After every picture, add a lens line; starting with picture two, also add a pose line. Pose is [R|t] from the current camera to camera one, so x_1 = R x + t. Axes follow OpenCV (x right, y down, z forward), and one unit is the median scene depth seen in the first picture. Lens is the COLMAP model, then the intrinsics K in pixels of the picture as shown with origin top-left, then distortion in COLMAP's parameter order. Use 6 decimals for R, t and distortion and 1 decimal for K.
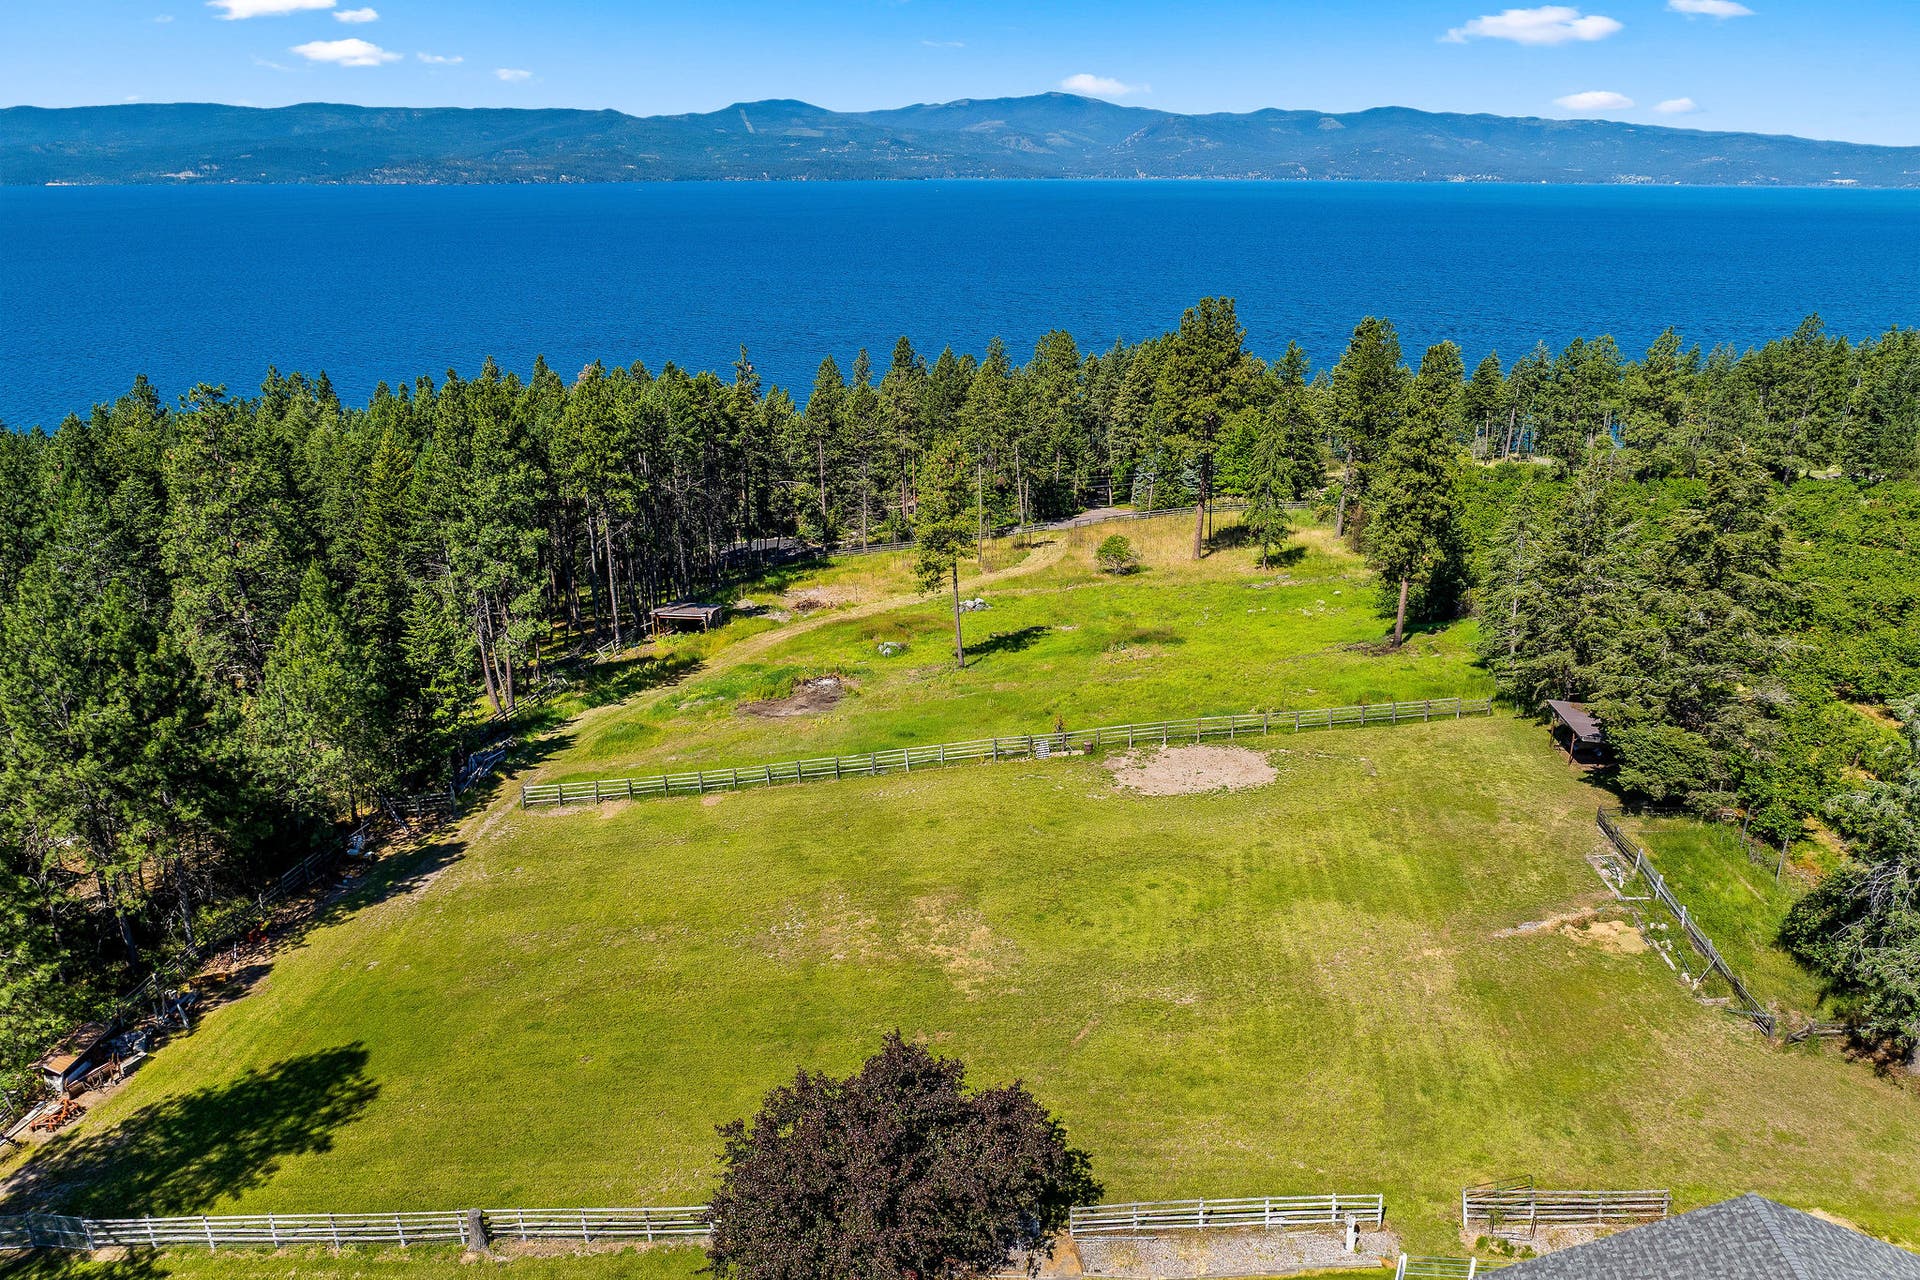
lens RADIAL K [[1353.2, 0, 973.5], [0, 1353.2, 631.8], [0, 0, 1]] dist [-0.049237, 0.016080]
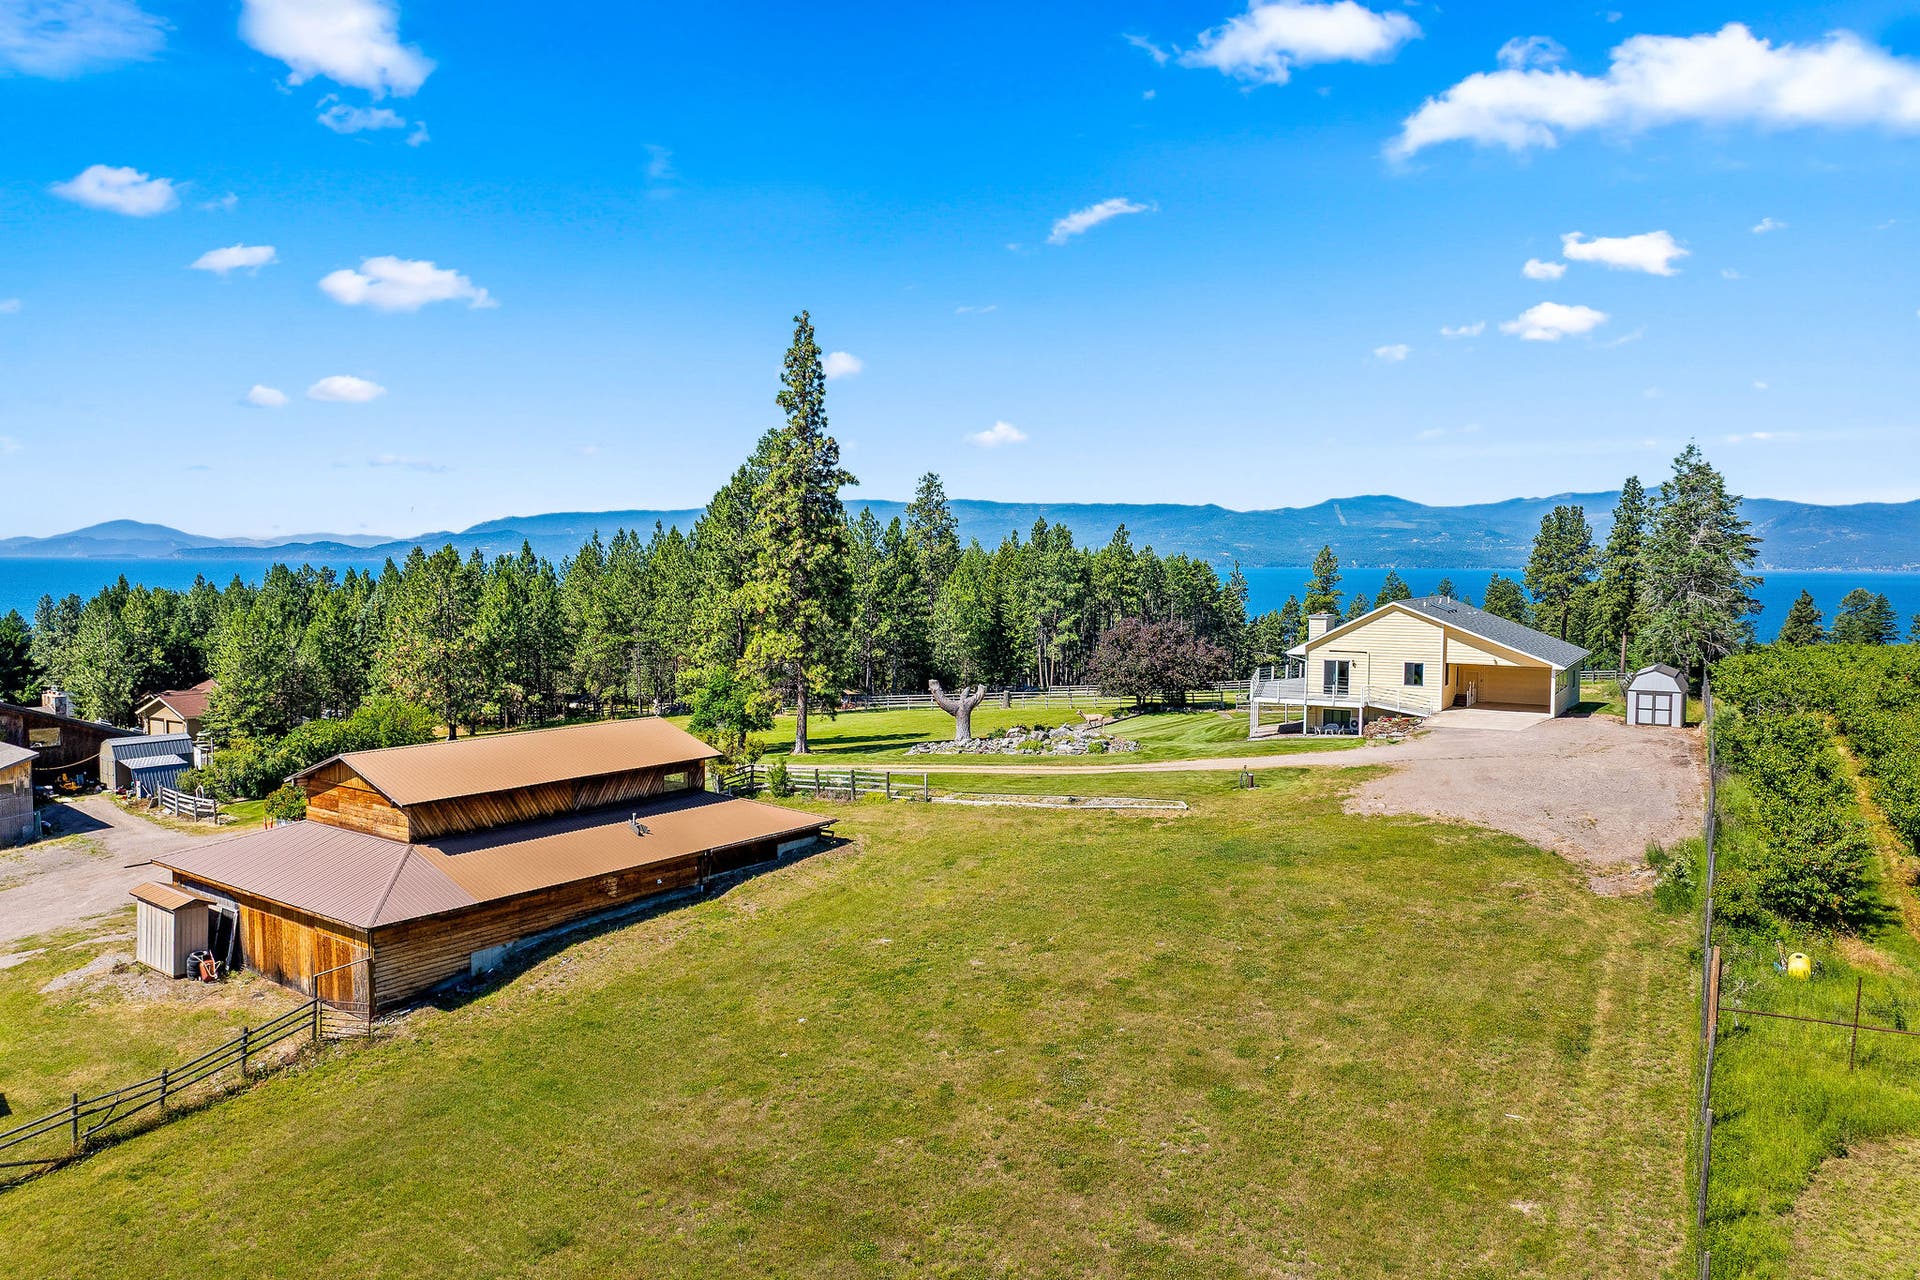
lens RADIAL K [[1353.2, 0, 965.5], [0, 1353.2, 641.9], [0, 0, 1]] dist [-0.049237, 0.016080]
pose [[0.909726, 0.028855, -0.414205, 0.281183], [-0.138840, 0.961298, -0.237969, 0.437022], [0.391308, 0.273995, 0.878524, -0.599378]]
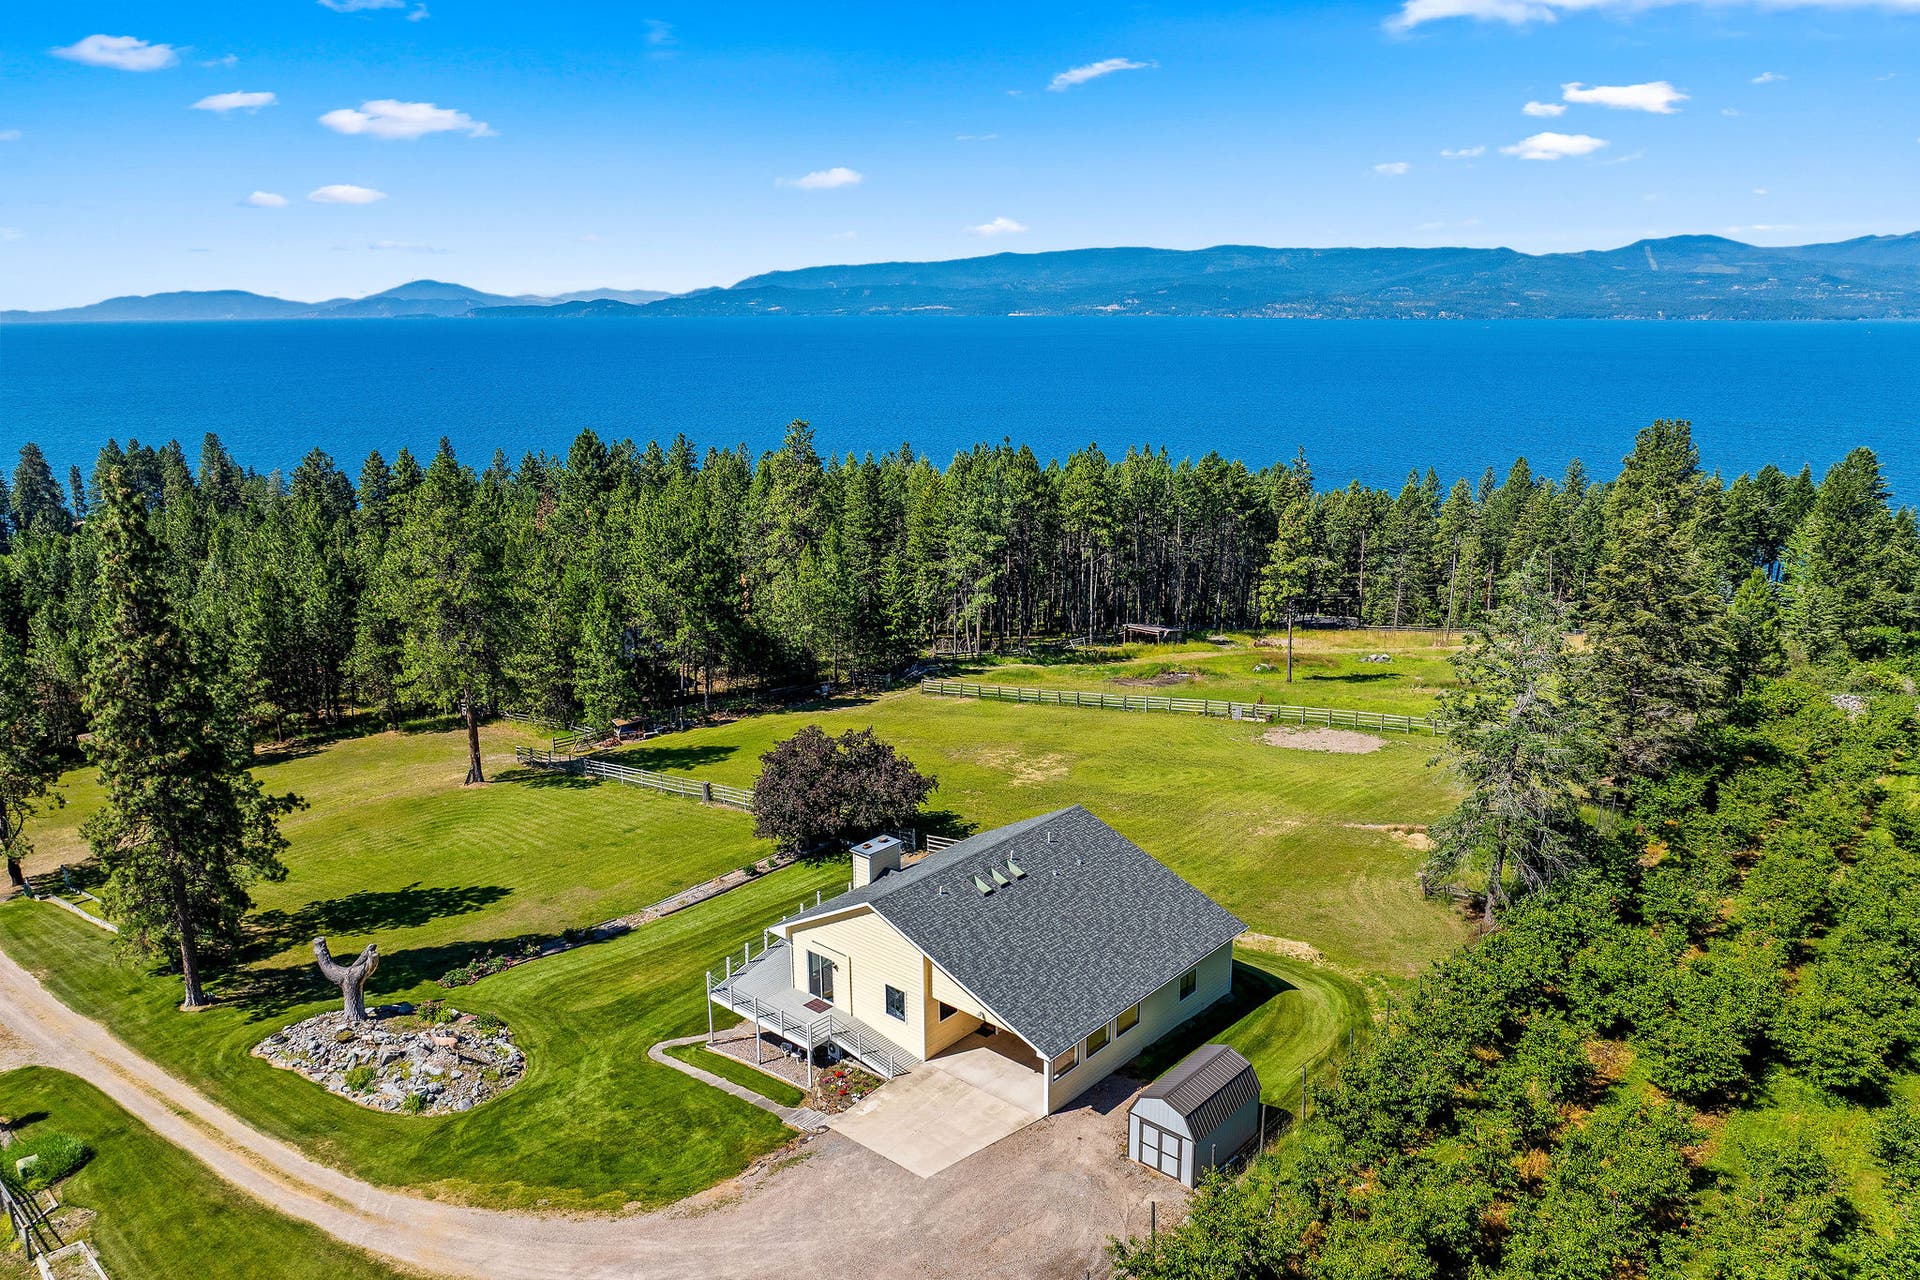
lens RADIAL K [[1353.2, 0, 964.8], [0, 1353.2, 626.6], [0, 0, 1]] dist [-0.049237, 0.016080]
pose [[0.812946, 0.127945, -0.568110, 0.515234], [-0.182904, 0.982296, -0.040506, 0.092007], [0.552869, 0.136839, 0.821955, -0.255288]]
